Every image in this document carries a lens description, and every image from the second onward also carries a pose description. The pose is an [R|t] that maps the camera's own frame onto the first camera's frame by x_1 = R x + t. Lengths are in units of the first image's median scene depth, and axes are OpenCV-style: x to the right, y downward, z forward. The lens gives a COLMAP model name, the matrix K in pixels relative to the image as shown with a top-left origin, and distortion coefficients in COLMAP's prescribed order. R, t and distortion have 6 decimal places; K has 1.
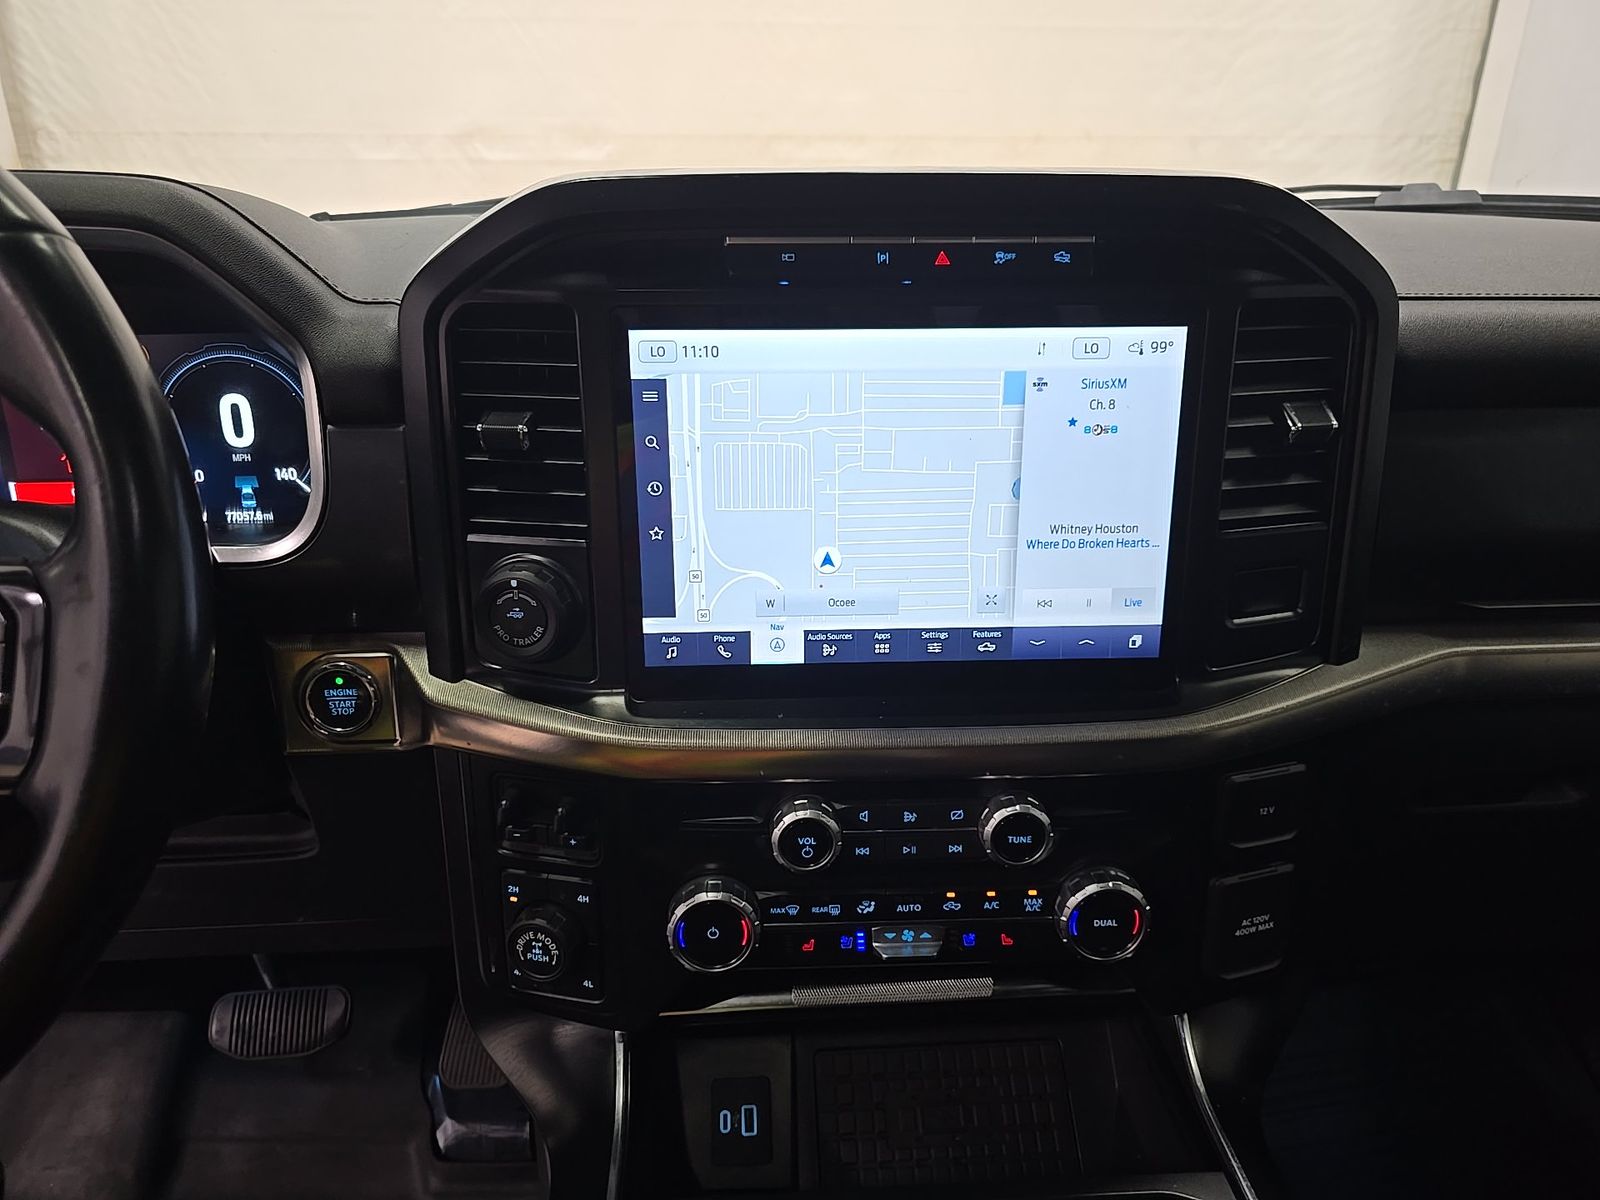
lens RADIAL K [[1092.1, 0, 800.0], [0, 1092.1, 600.0], [0, 0, 1]] dist [0.048858, -0.061768]
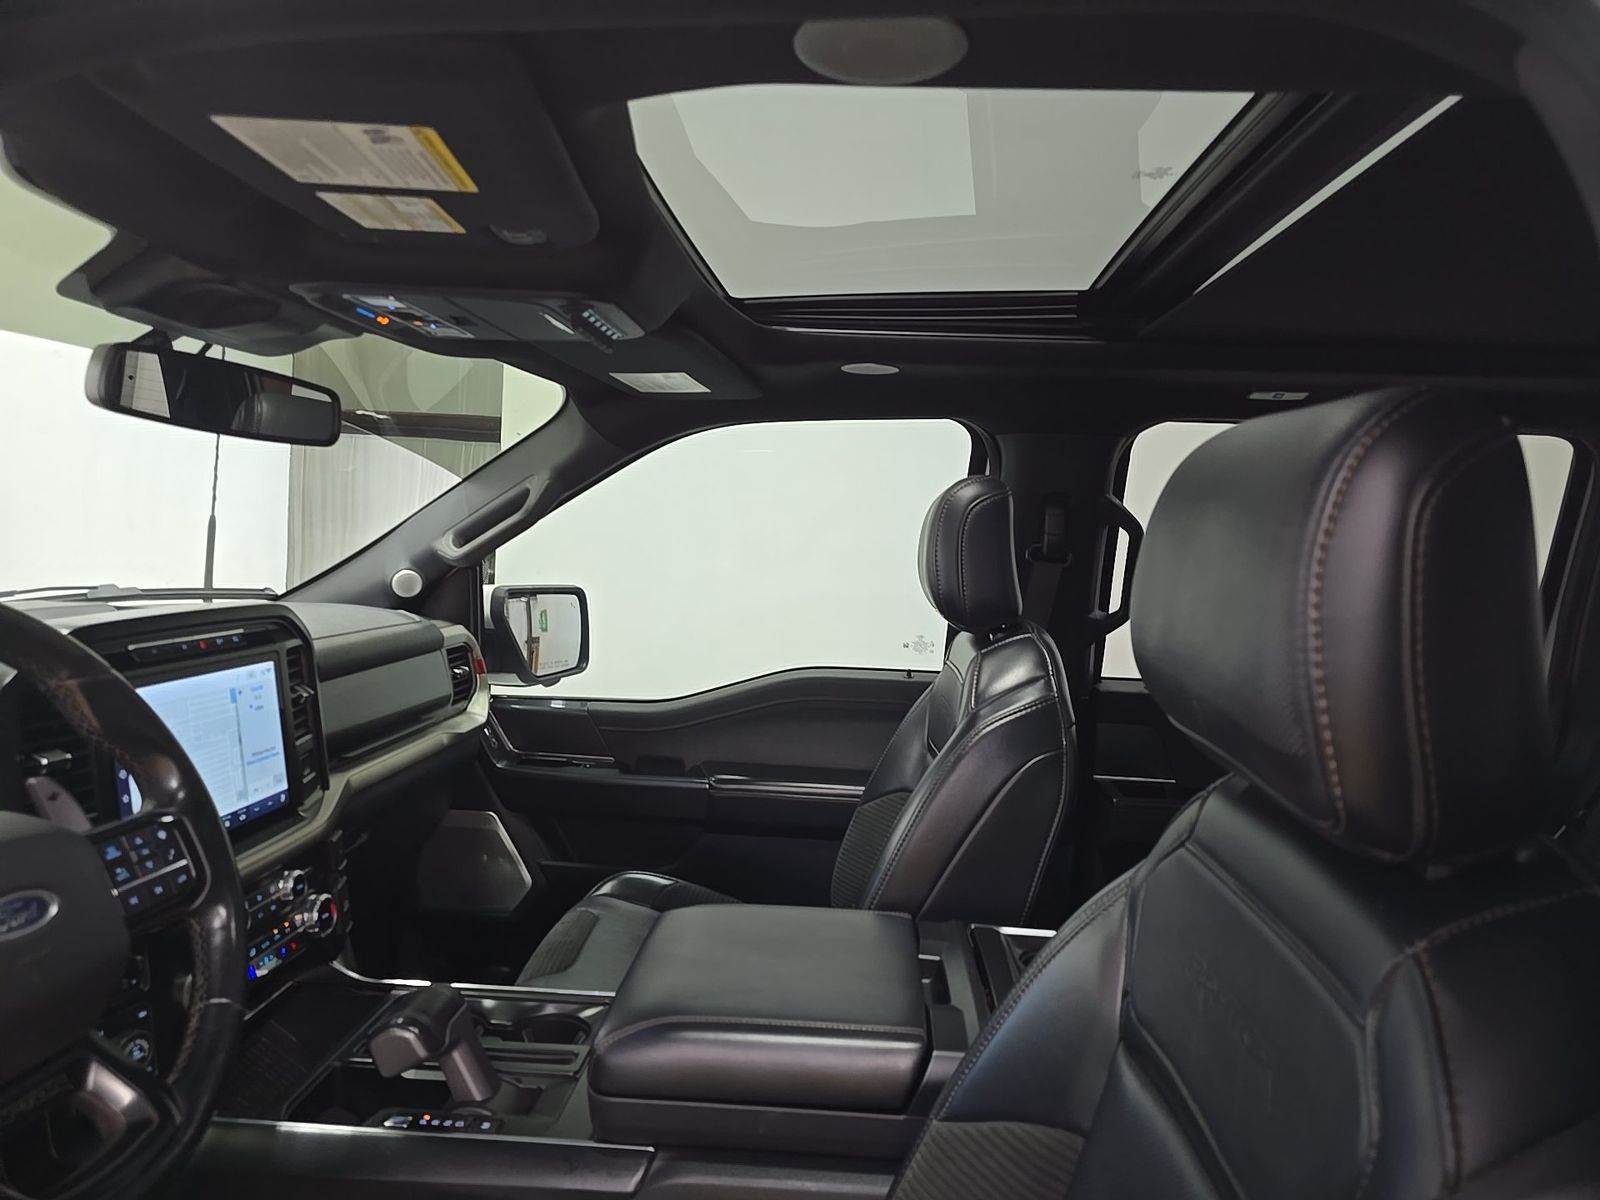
lens RADIAL K [[1092.1, 0, 800.0], [0, 1092.1, 600.0], [0, 0, 1]] dist [0.048858, -0.061768]
pose [[0.131377, -0.060624, 0.989477, -1.770648], [0.342229, 0.939538, 0.012125, -0.007799], [-0.930387, 0.337035, 0.144181, -0.442320]]
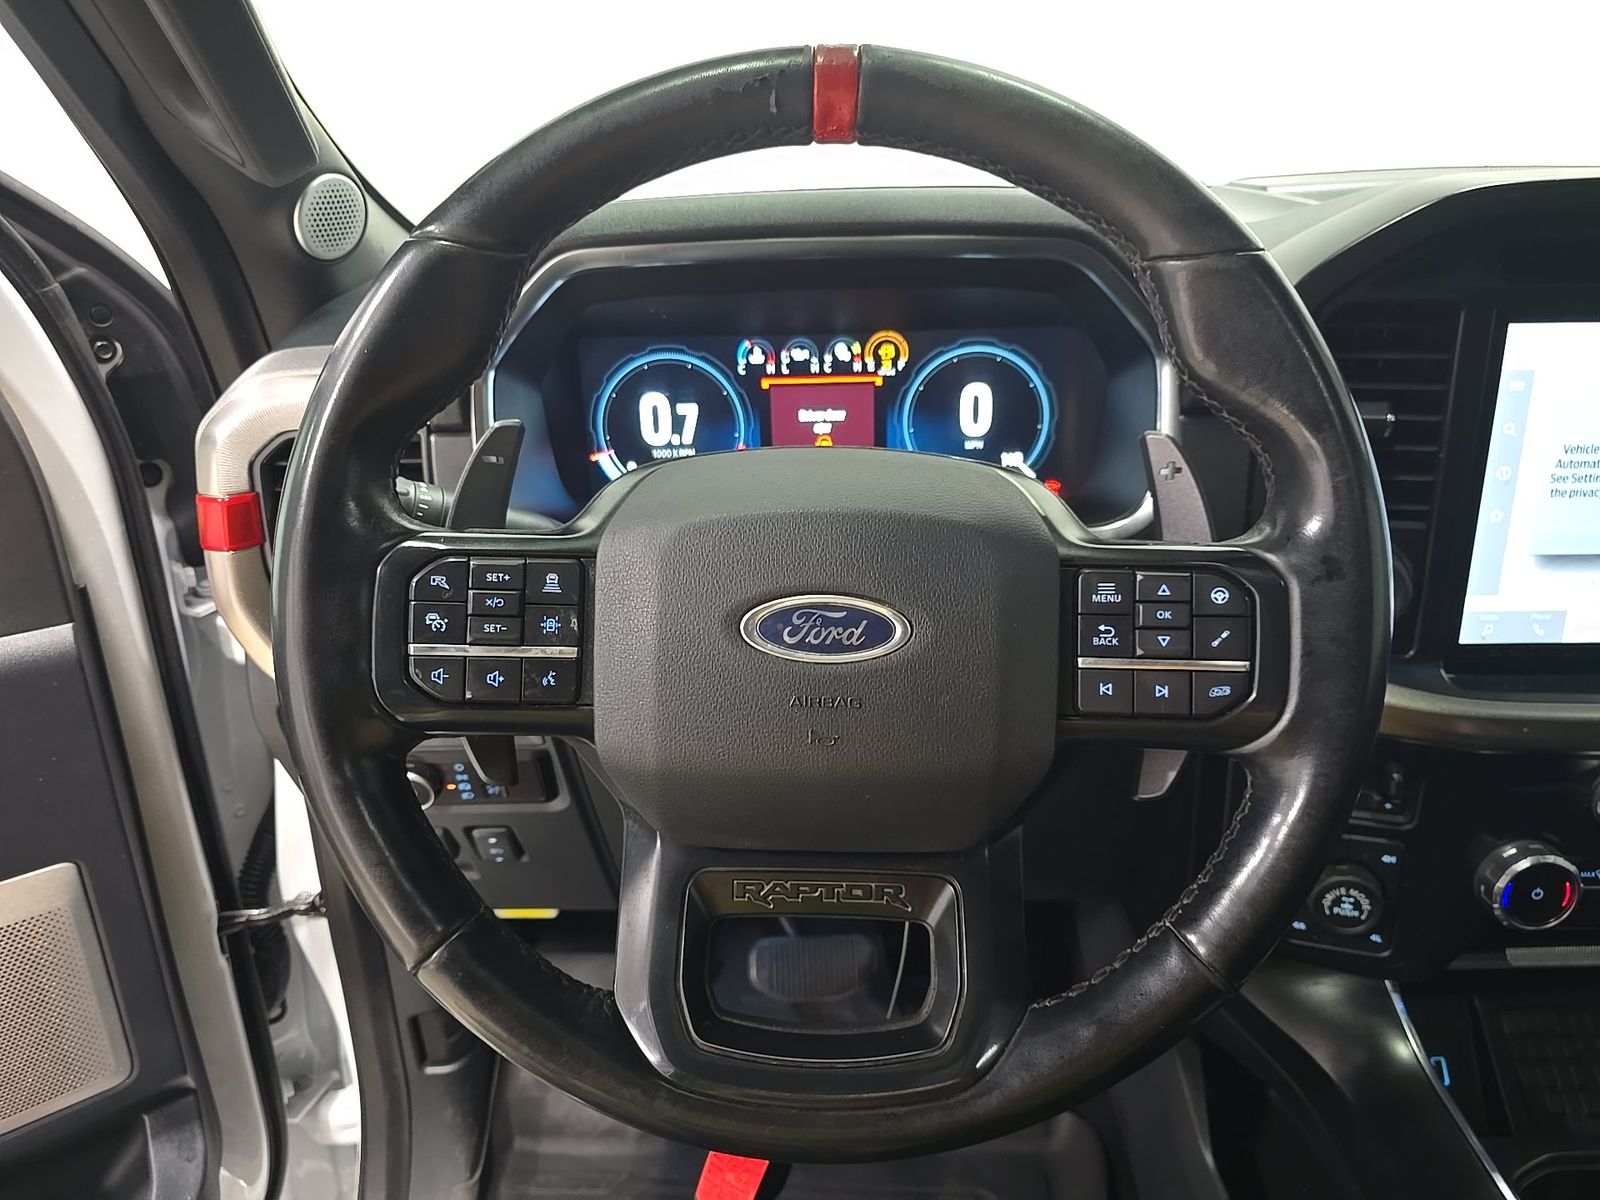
lens RADIAL K [[1092.1, 0, 800.0], [0, 1092.1, 600.0], [0, 0, 1]] dist [0.048858, -0.061768]
pose [[0.997399, 0.008252, -0.071606, -0.705670], [-0.006664, 0.999727, 0.022384, 0.000543], [0.071771, -0.021849, 0.997182, -0.105646]]
